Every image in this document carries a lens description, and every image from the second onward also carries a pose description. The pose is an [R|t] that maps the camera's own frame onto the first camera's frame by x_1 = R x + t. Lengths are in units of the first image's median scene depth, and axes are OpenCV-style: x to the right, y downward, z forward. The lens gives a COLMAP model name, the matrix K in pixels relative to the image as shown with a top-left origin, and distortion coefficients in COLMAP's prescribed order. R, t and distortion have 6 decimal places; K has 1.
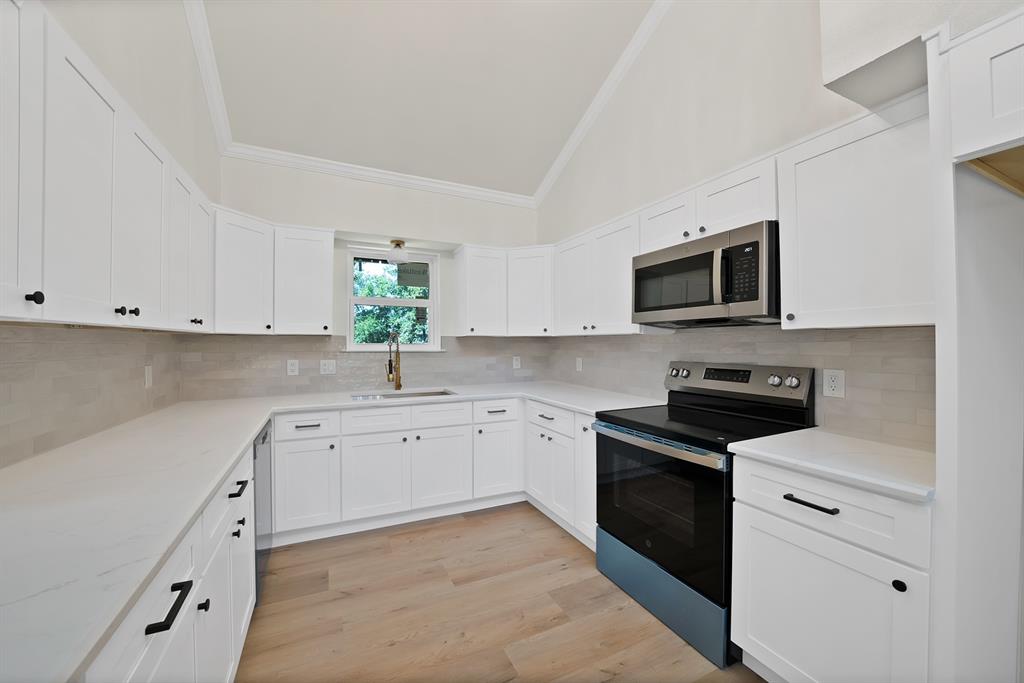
lens RADIAL K [[379.3, 0, 490.9], [0, 379.3, 344.1], [0, 0, 1]] dist [-0.018734, 0.000041]
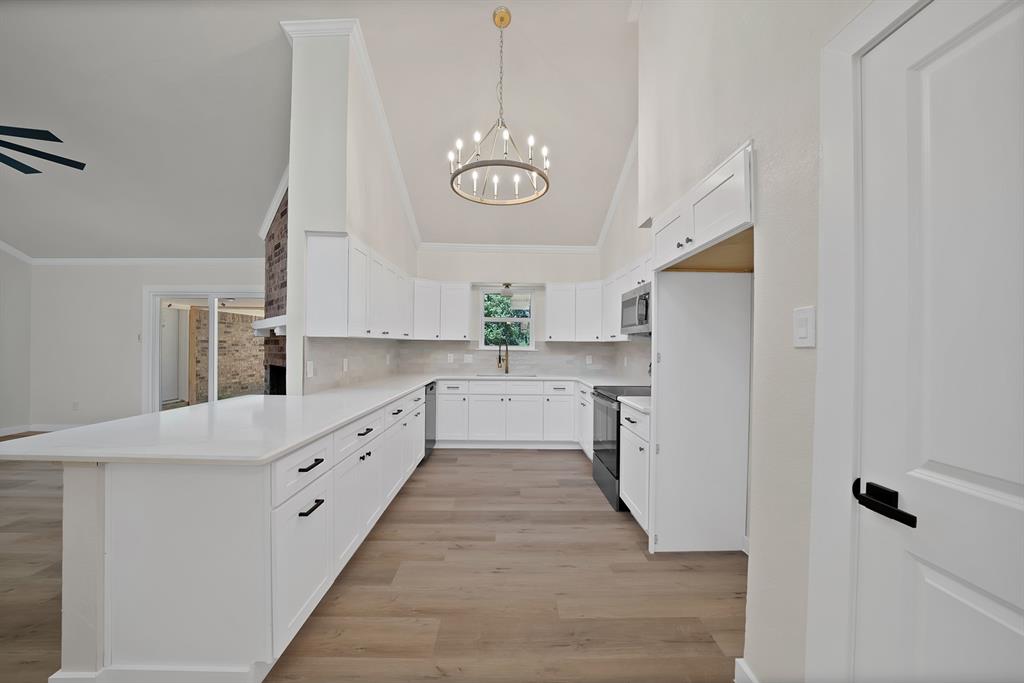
lens RADIAL K [[365.6, 0, 507.4], [0, 365.6, 343.4], [0, 0, 1]] dist [-0.017320, 0.000040]
pose [[0.919319, 0.007018, -0.393450, 0.485290], [-0.011111, 0.999905, -0.008127, 0.002113], [0.393356, 0.011843, 0.919310, -0.590512]]
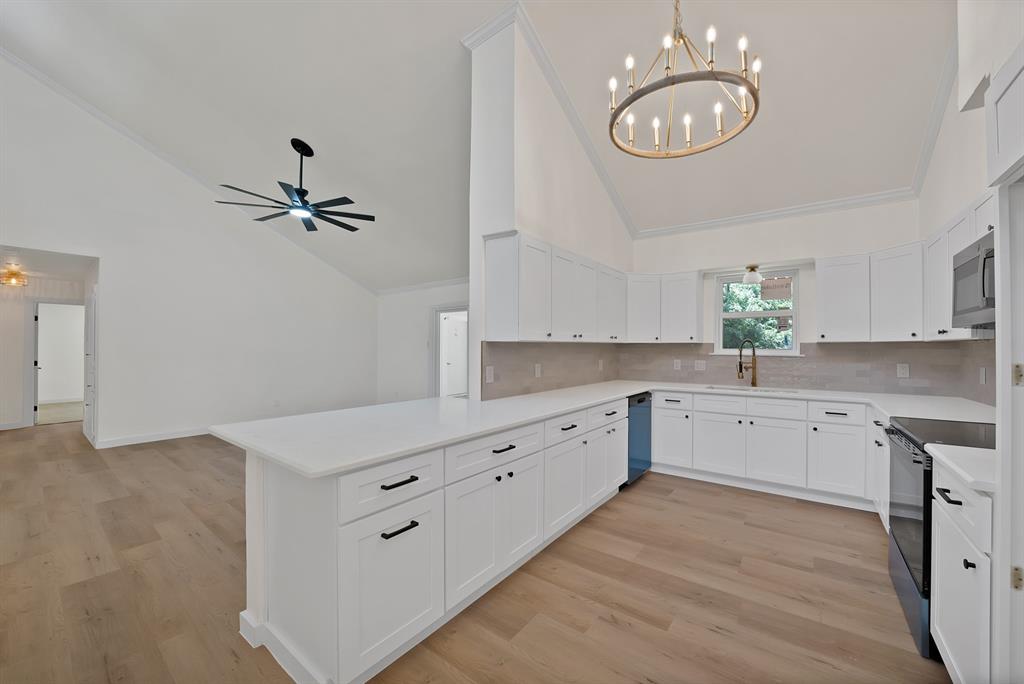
lens RADIAL K [[375.7, 0, 541.0], [0, 375.7, 344.4], [0, 0, 1]] dist [-0.019127, 0.000119]
pose [[0.521041, -0.006522, -0.853506, 0.543119], [-0.004721, 0.999933, -0.010522, -0.000950], [0.853518, 0.009512, 0.520976, -0.279590]]
